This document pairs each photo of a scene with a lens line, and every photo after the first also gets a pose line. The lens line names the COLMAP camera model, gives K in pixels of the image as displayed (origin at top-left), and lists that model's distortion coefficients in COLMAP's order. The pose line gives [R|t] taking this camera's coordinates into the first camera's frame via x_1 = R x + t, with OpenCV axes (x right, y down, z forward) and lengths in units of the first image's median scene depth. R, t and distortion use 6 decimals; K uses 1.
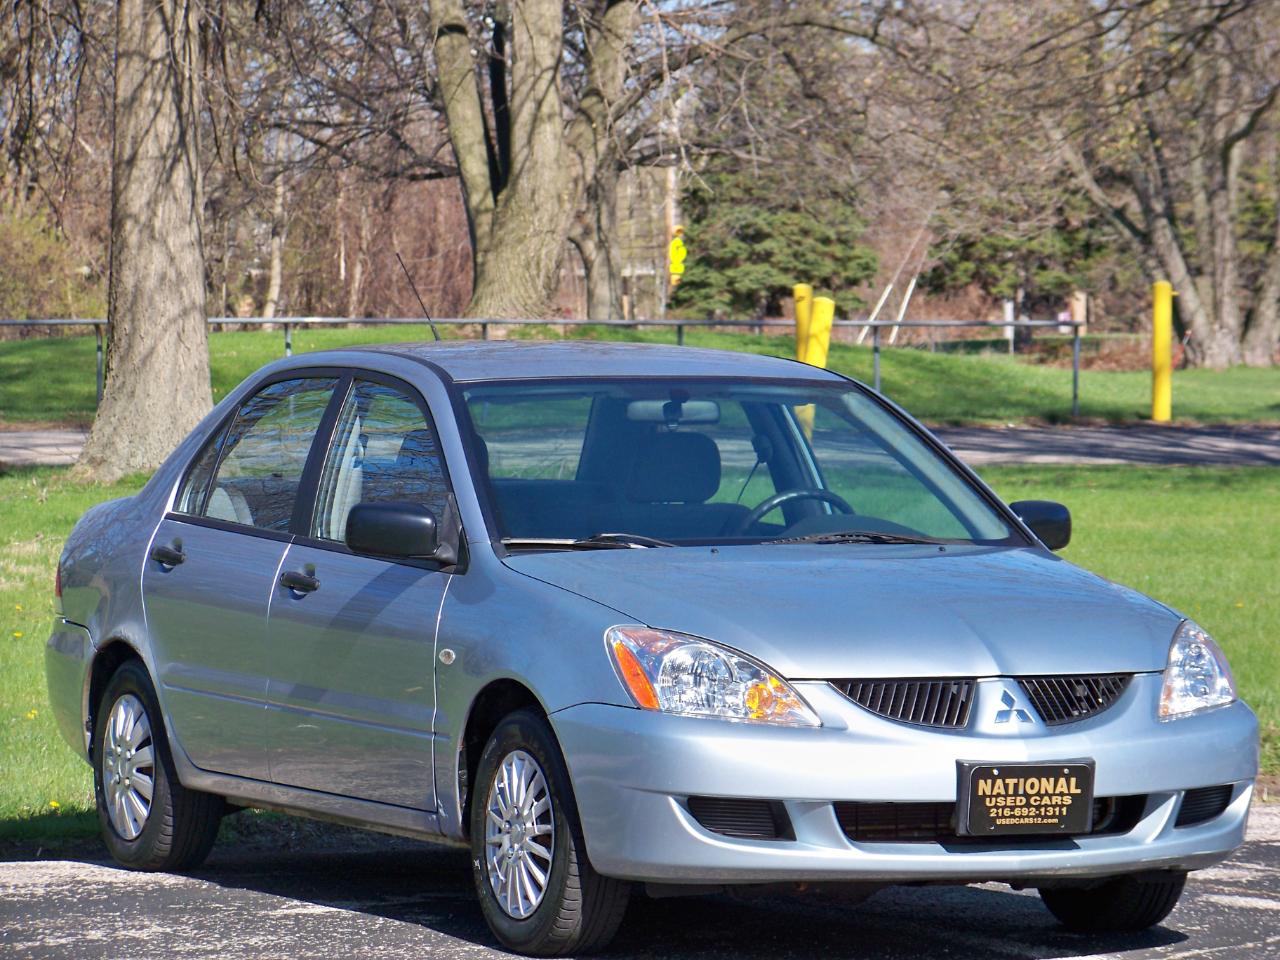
lens RADIAL K [[3683.2, 0, 604.3], [0, 3683.2, 483.2], [0, 0, 1]] dist [-0.125407, 0.567447]
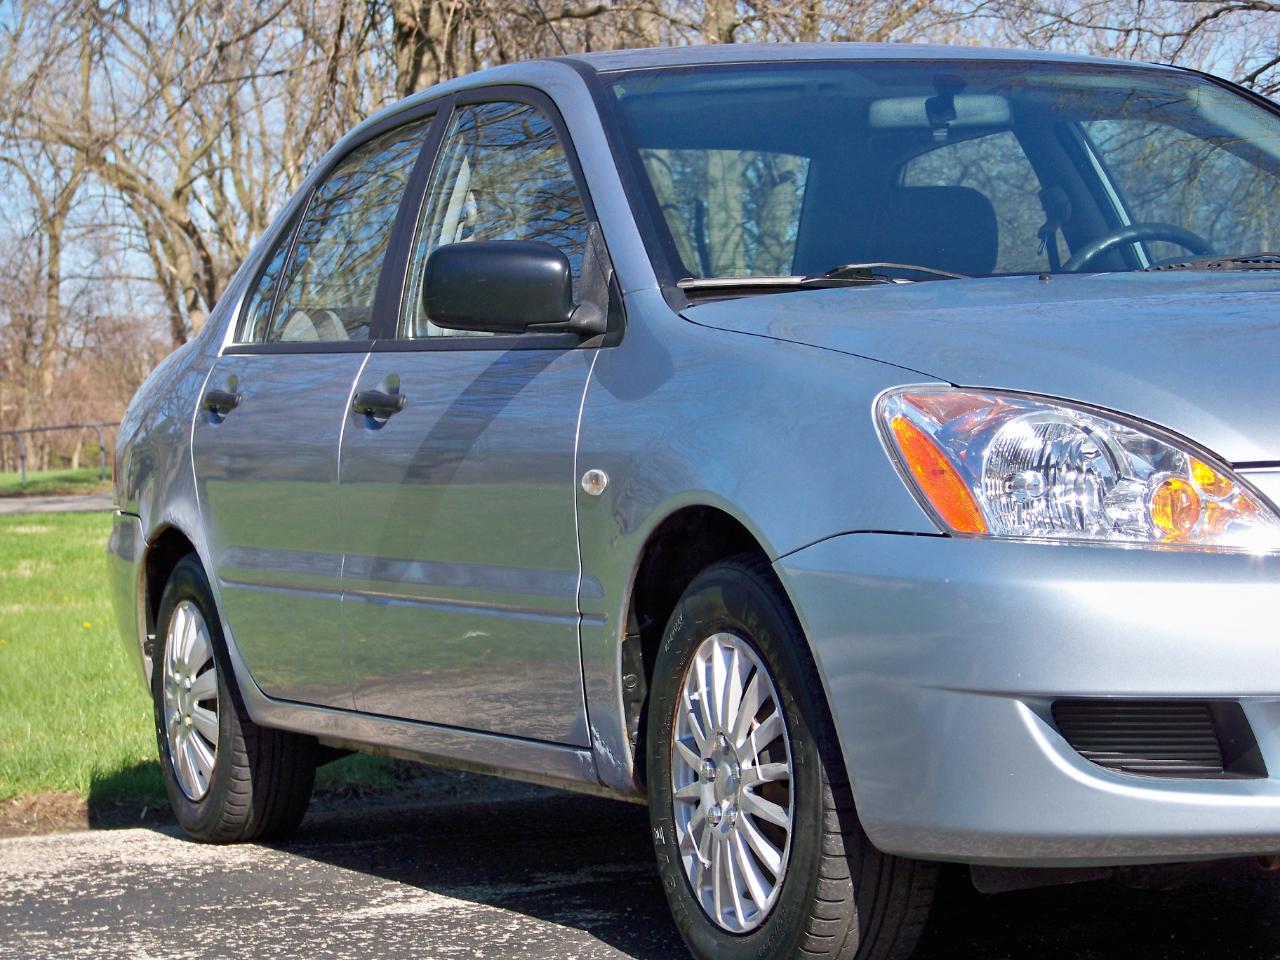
lens RADIAL K [[3683.2, 0, 604.3], [0, 3683.2, 483.2], [0, 0, 1]] dist [-0.125407, 0.567447]
pose [[0.997411, -0.045242, -0.055896, -0.008791], [0.046360, 0.998747, 0.018859, 0.038150], [0.054973, -0.021401, 0.998258, 0.436148]]
